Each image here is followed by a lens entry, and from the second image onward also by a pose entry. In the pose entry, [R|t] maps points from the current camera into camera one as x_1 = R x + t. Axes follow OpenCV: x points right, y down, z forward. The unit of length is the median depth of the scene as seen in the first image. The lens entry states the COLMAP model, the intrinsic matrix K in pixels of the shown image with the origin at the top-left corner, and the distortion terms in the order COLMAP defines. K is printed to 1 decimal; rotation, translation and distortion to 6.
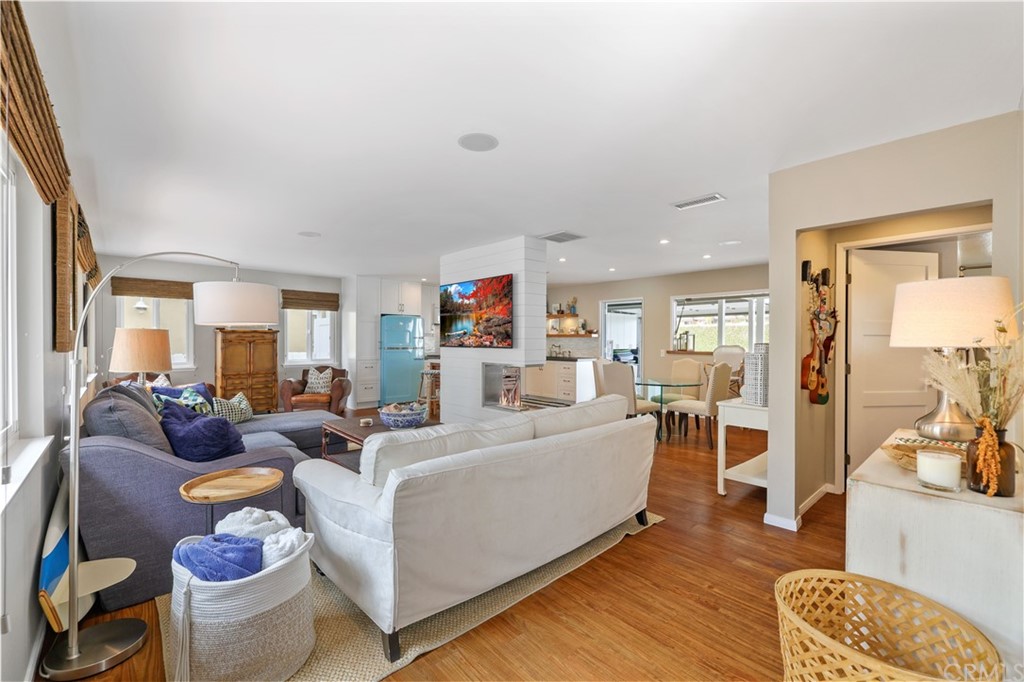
lens RADIAL K [[419.3, 0, 512.0], [0, 419.3, 341.0], [0, 0, 1]] dist [0.000239, 0.000130]
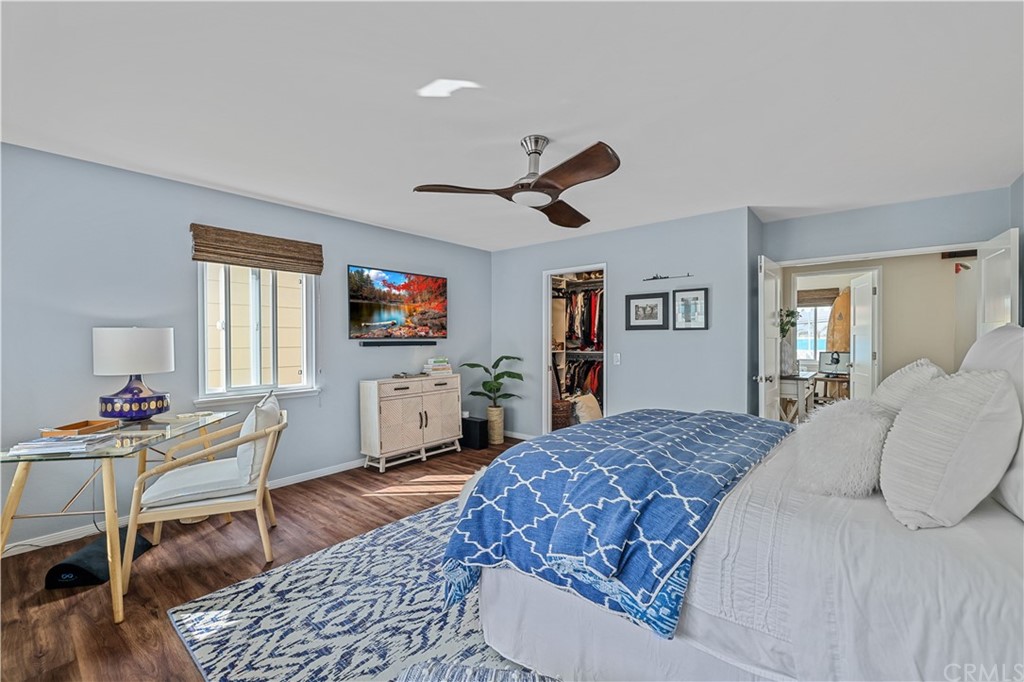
lens RADIAL K [[419.3, 0, 512.0], [0, 419.3, 341.0], [0, 0, 1]] dist [0.000239, 0.000130]
pose [[-0.155481, -0.026913, 0.987472, -1.153553], [0.001189, 0.999623, 0.027432, -0.005604], [-0.987838, 0.005440, -0.155390, 0.907765]]
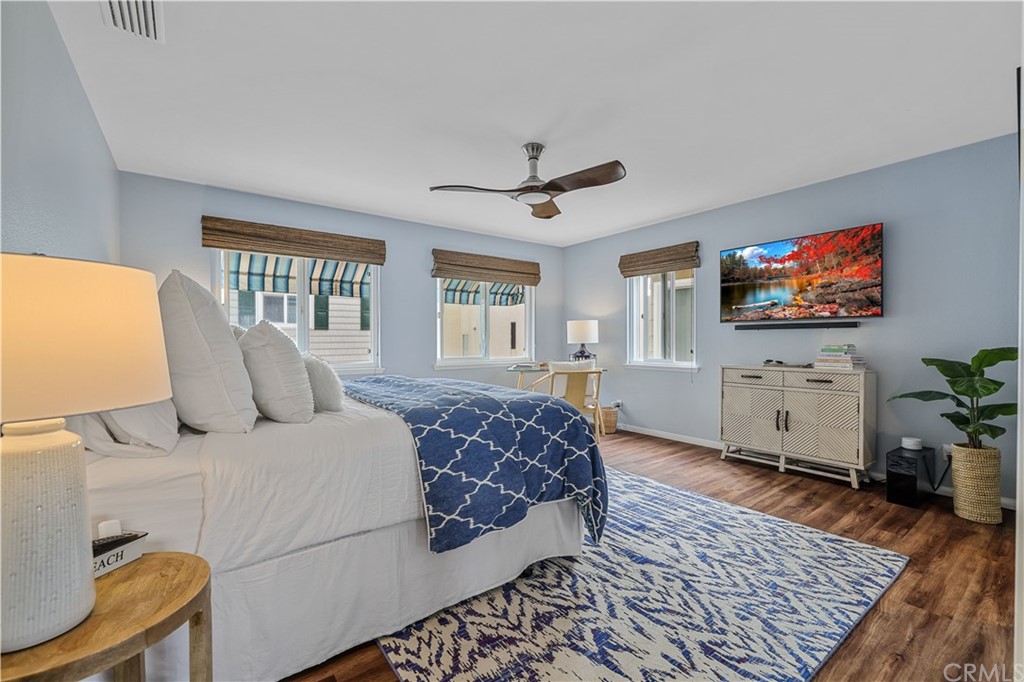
lens RADIAL K [[419.3, 0, 512.0], [0, 419.3, 341.0], [0, 0, 1]] dist [0.000239, 0.000130]
pose [[0.992069, -0.013432, -0.124974, -0.541851], [0.015757, 0.999720, 0.017634, 0.032684], [0.124702, -0.019463, 0.992003, 0.111558]]
